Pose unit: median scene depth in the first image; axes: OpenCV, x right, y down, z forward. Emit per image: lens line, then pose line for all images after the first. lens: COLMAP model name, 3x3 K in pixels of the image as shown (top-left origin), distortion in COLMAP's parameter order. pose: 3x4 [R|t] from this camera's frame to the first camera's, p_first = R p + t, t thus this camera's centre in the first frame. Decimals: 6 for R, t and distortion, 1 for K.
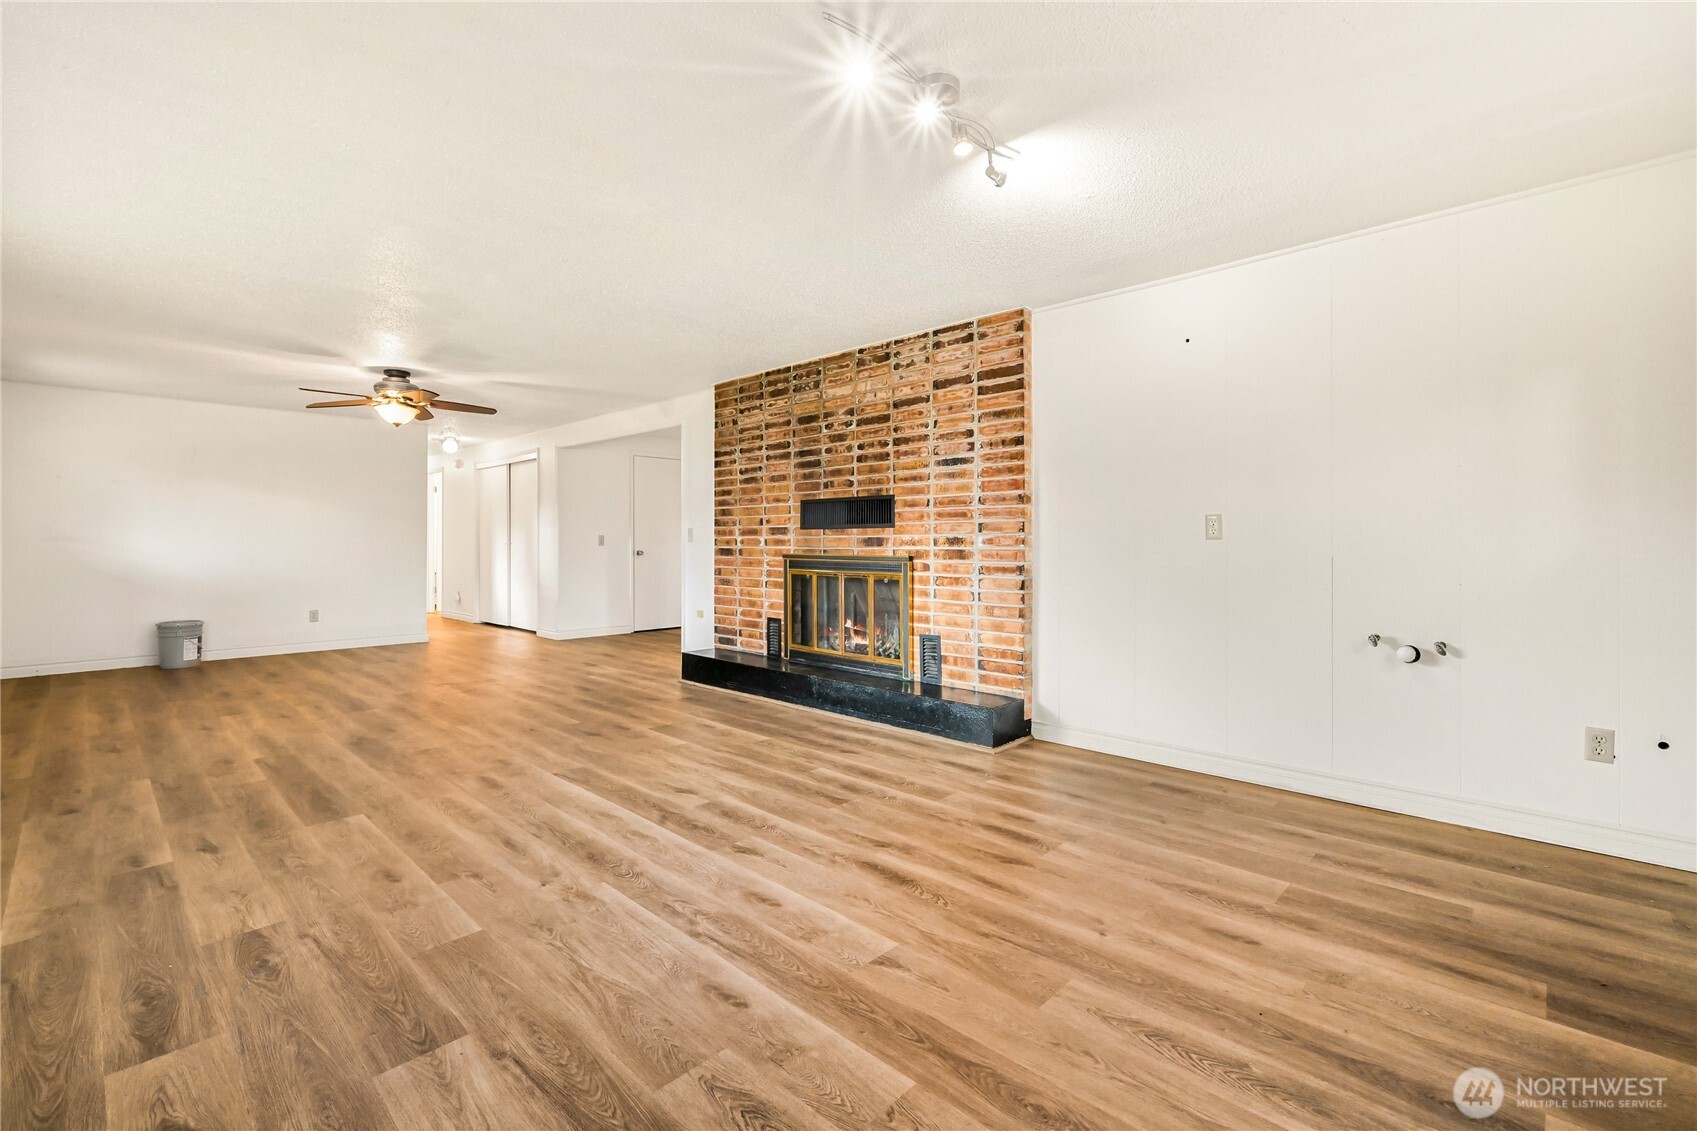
lens RADIAL K [[693.3, 0, 810.0], [0, 693.3, 536.8], [0, 0, 1]] dist [-0.001449, -0.000629]
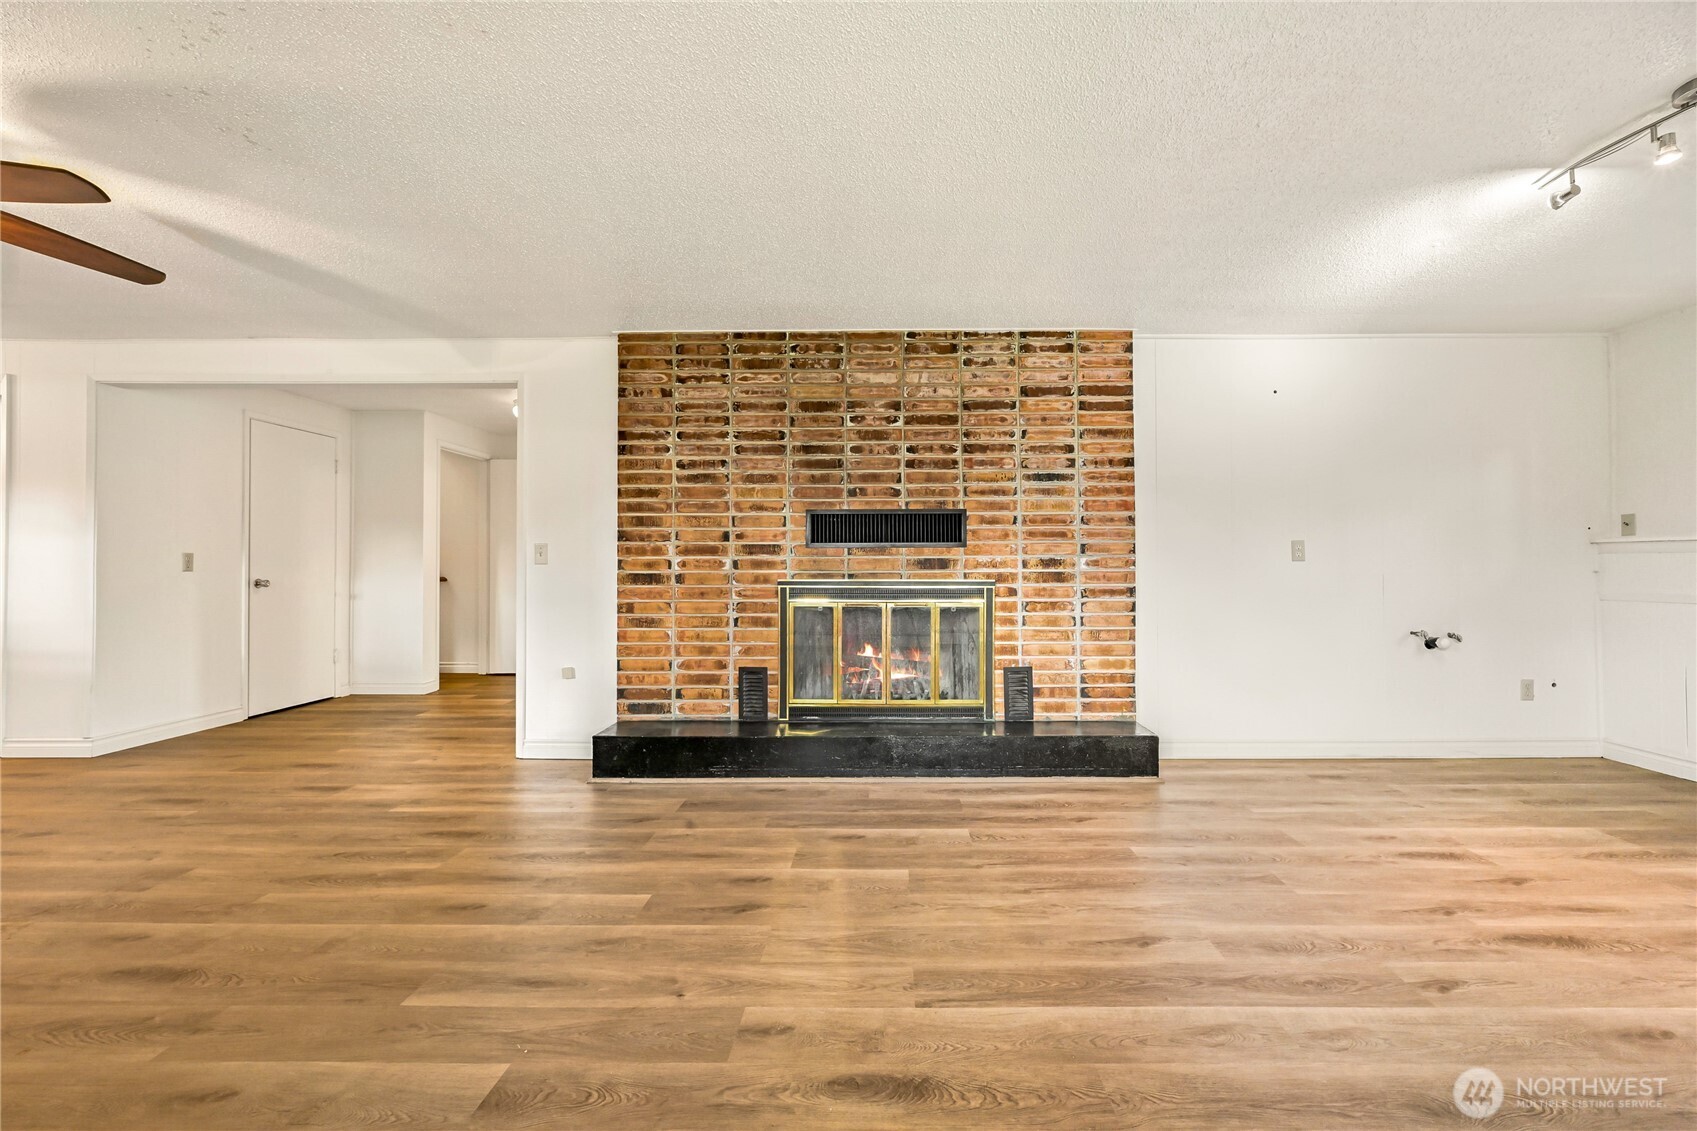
lens RADIAL K [[671.0, 0, 856.8], [0, 671.0, 553.2], [0, 0, 1]] dist [-0.000736, -0.000338]
pose [[0.731969, 0.010598, 0.681256, -0.566447], [-0.003487, 0.999924, -0.011810, 0.004702], [-0.681329, 0.006269, 0.731950, 0.495427]]
